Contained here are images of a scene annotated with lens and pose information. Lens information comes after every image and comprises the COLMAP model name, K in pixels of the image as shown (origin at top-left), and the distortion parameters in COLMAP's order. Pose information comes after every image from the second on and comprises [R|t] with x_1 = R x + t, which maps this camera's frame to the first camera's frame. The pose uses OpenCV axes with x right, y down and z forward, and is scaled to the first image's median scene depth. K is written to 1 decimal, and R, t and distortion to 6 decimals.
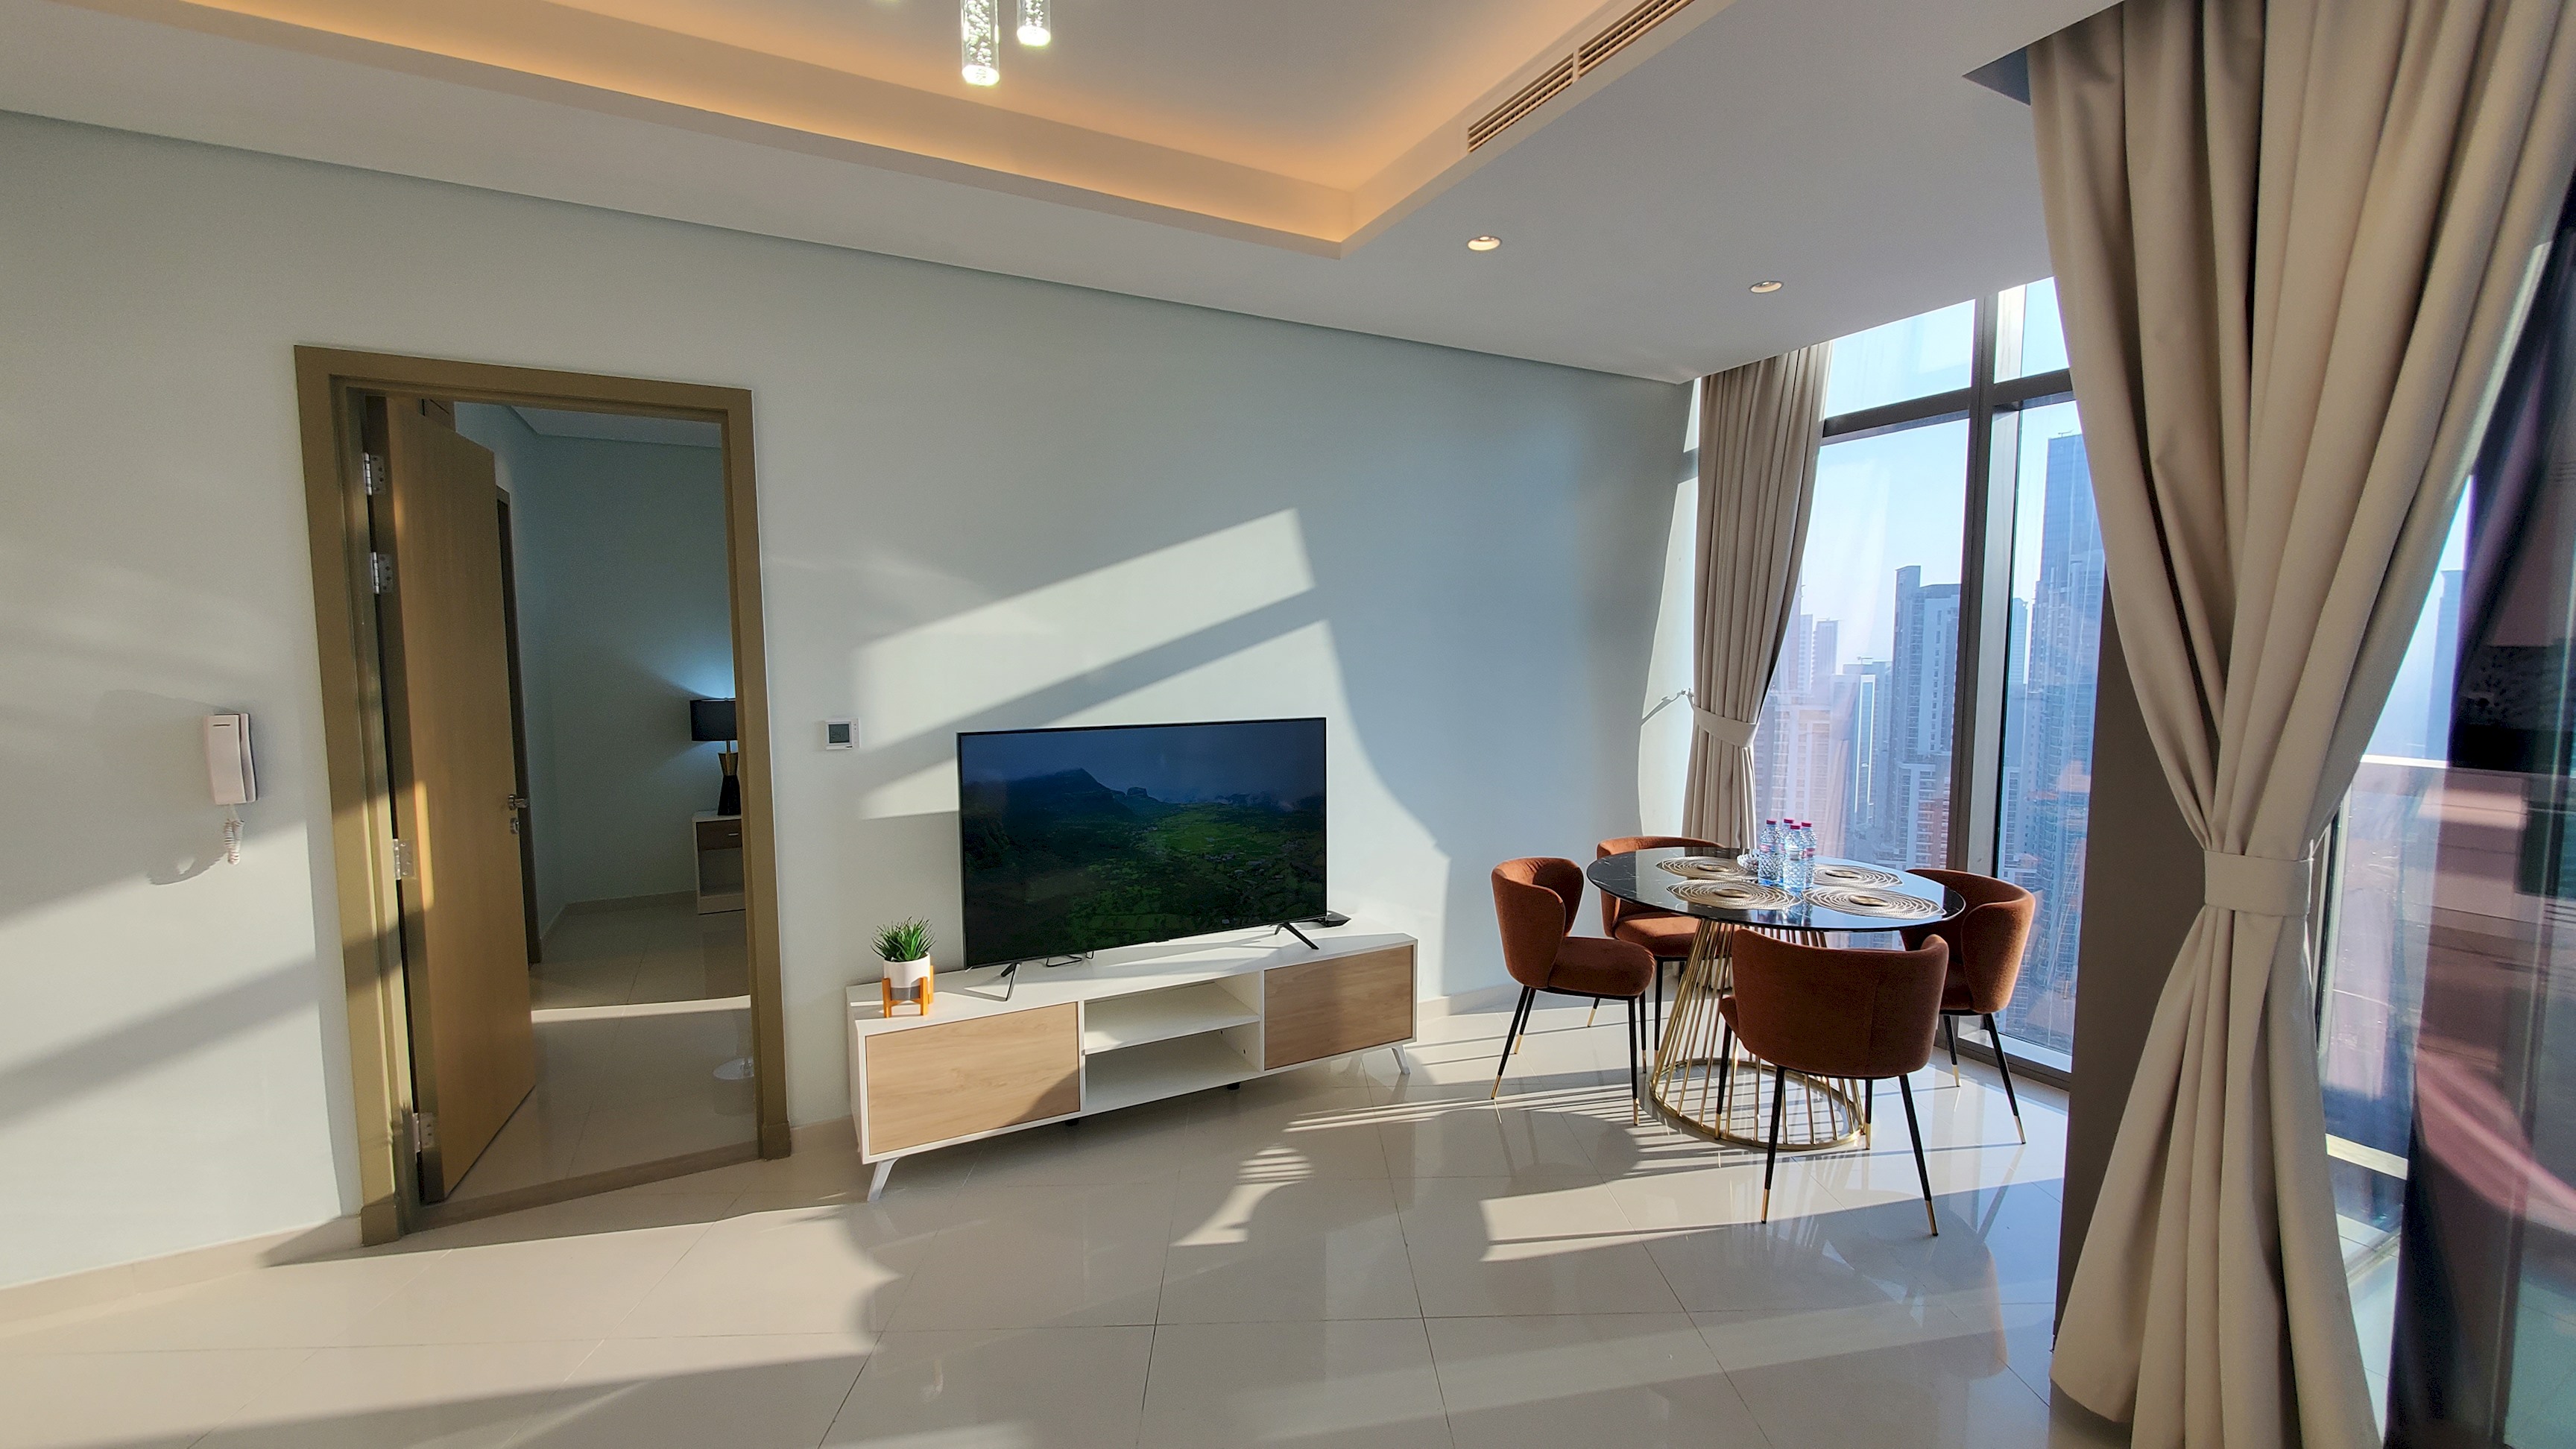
lens RADIAL K [[1033.8, 0, 1283.5], [0, 1033.8, 717.6], [0, 0, 1]] dist [-0.001564, 0.000125]
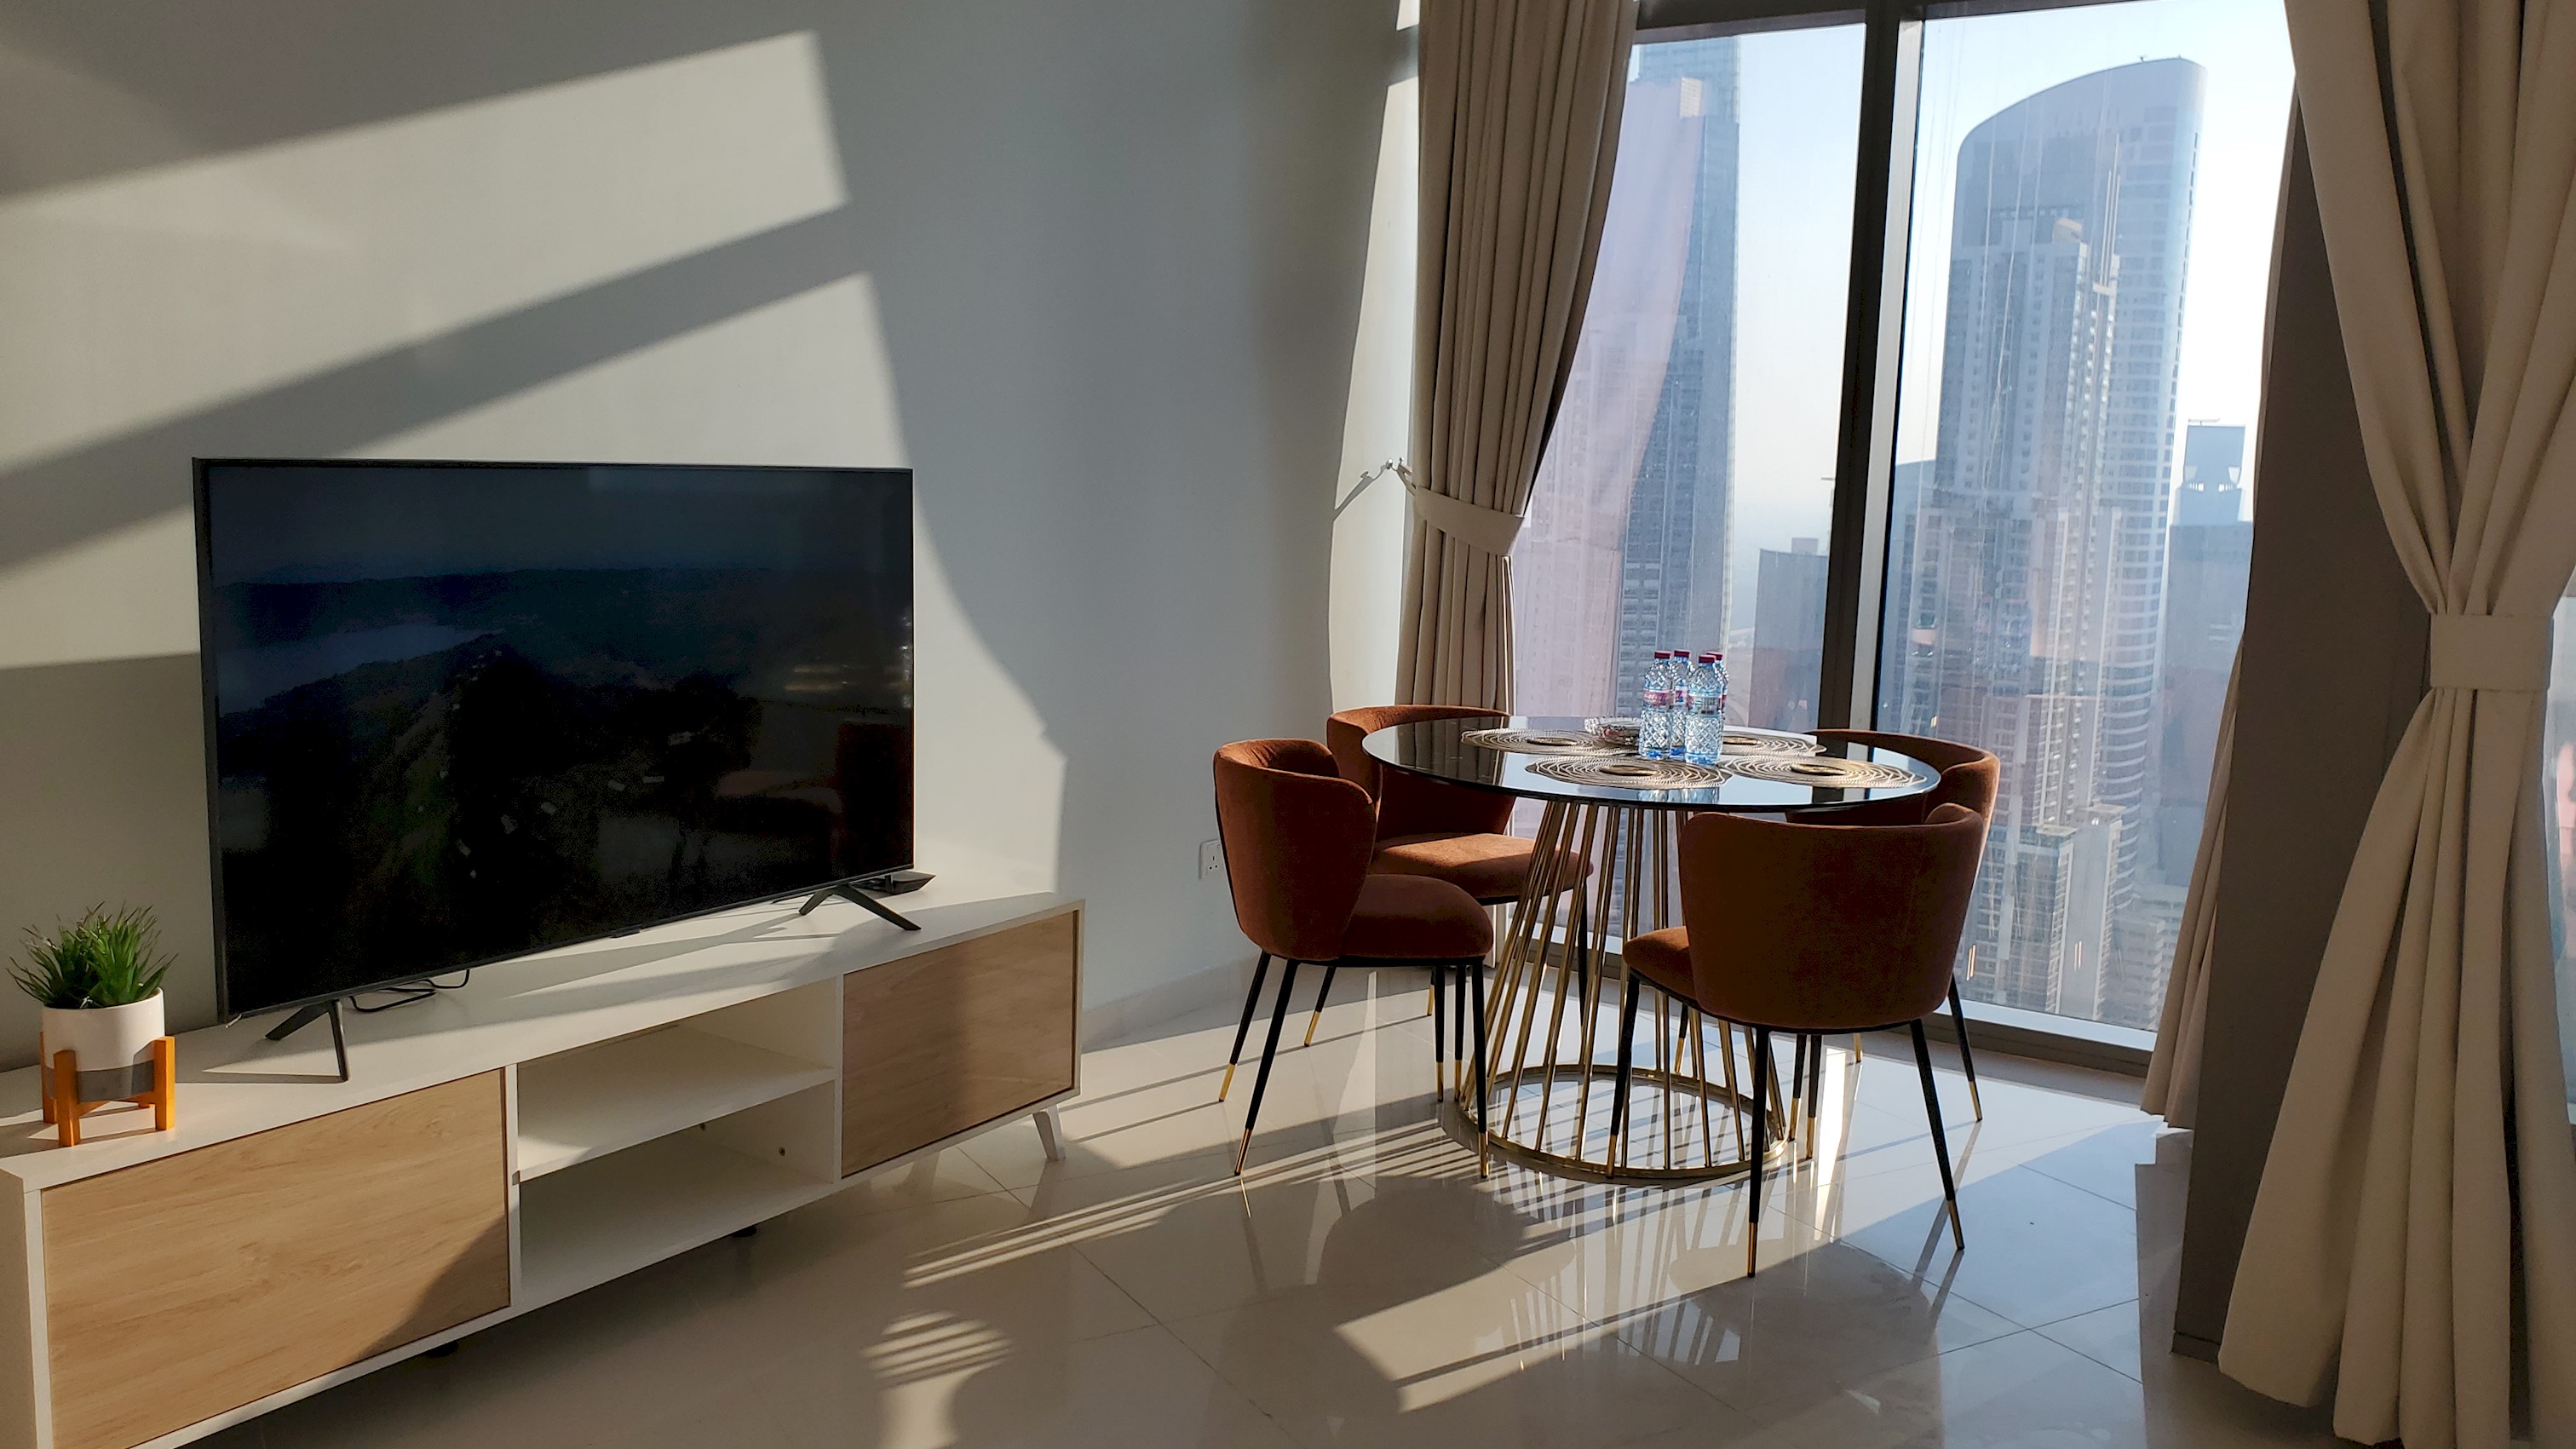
lens RADIAL K [[2016.3, 0, 1288.9], [0, 2016.3, 719.7], [0, 0, 1]] dist [0.000187, -0.011794]
pose [[0.880024, -0.033177, 0.473769, -0.280288], [-0.000290, 0.997519, 0.070393, 0.055994], [-0.474929, -0.062085, 0.877831, 0.069658]]
